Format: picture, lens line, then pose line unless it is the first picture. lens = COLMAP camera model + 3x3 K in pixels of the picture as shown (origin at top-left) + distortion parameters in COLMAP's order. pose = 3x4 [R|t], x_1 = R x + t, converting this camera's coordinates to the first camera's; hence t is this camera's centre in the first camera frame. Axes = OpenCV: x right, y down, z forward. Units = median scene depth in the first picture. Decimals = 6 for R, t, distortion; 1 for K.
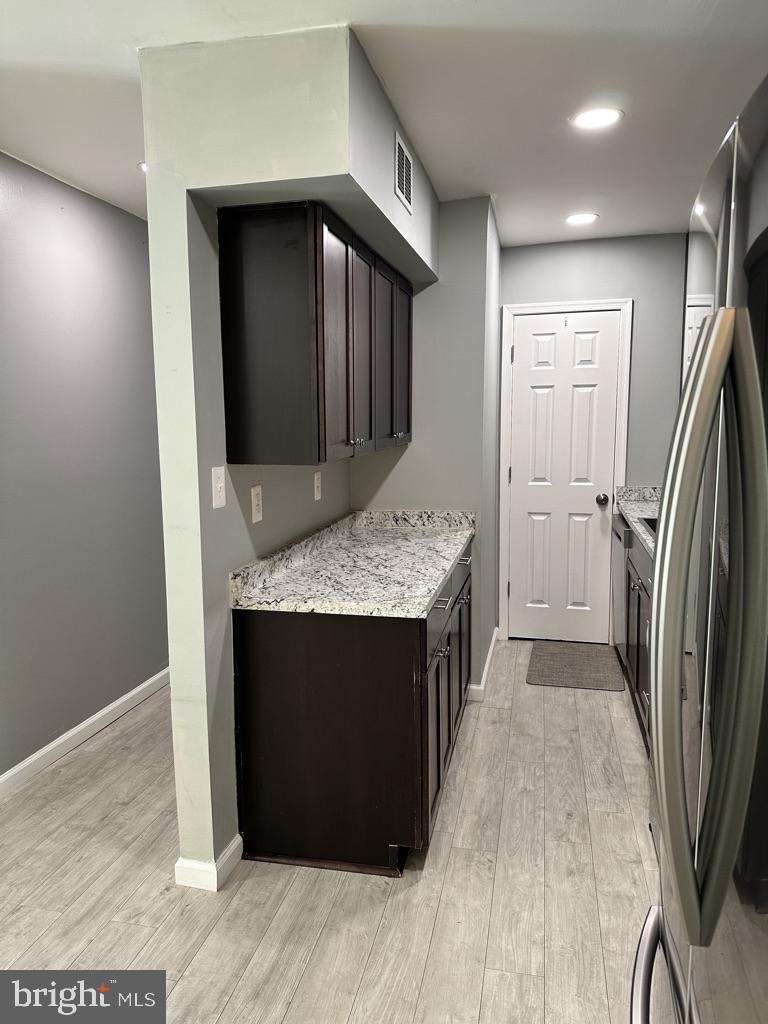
lens RADIAL K [[724.8, 0, 383.0], [0, 724.8, 501.8], [0, 0, 1]] dist [0.066690, -0.085235]
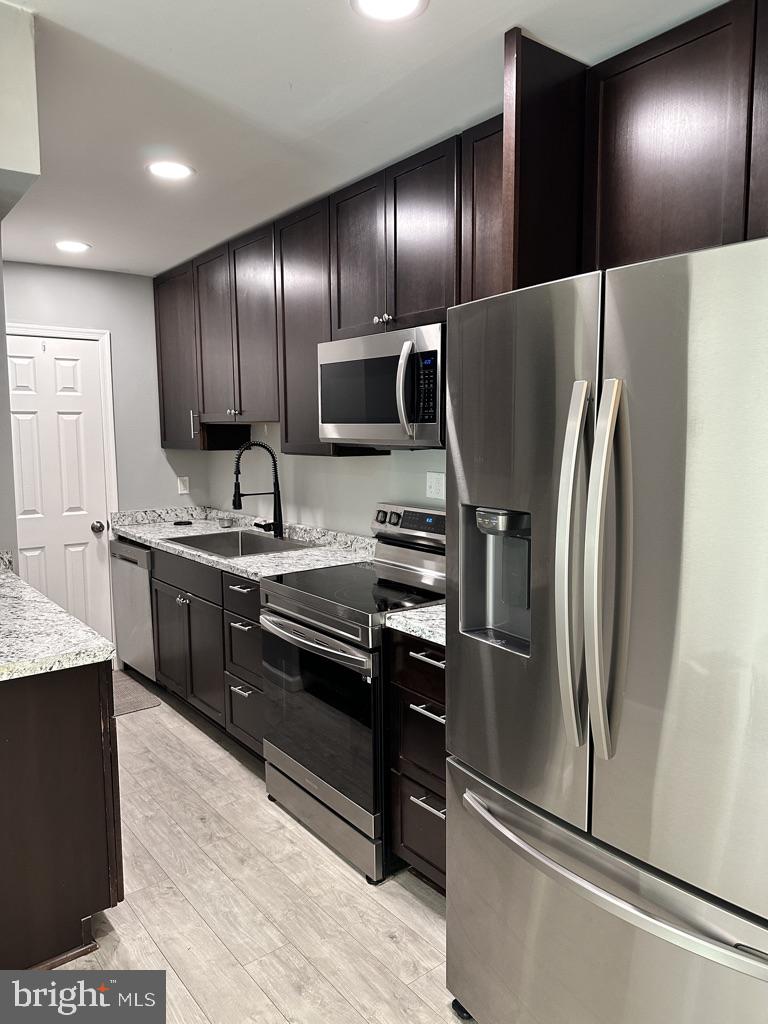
lens RADIAL K [[724.8, 0, 378.7], [0, 724.8, 508.3], [0, 0, 1]] dist [0.066690, -0.085235]
pose [[0.631737, -0.072006, 0.771831, -0.407158], [0.094580, 0.995397, 0.015450, -0.013583], [-0.769391, 0.063239, 0.635640, 0.112519]]
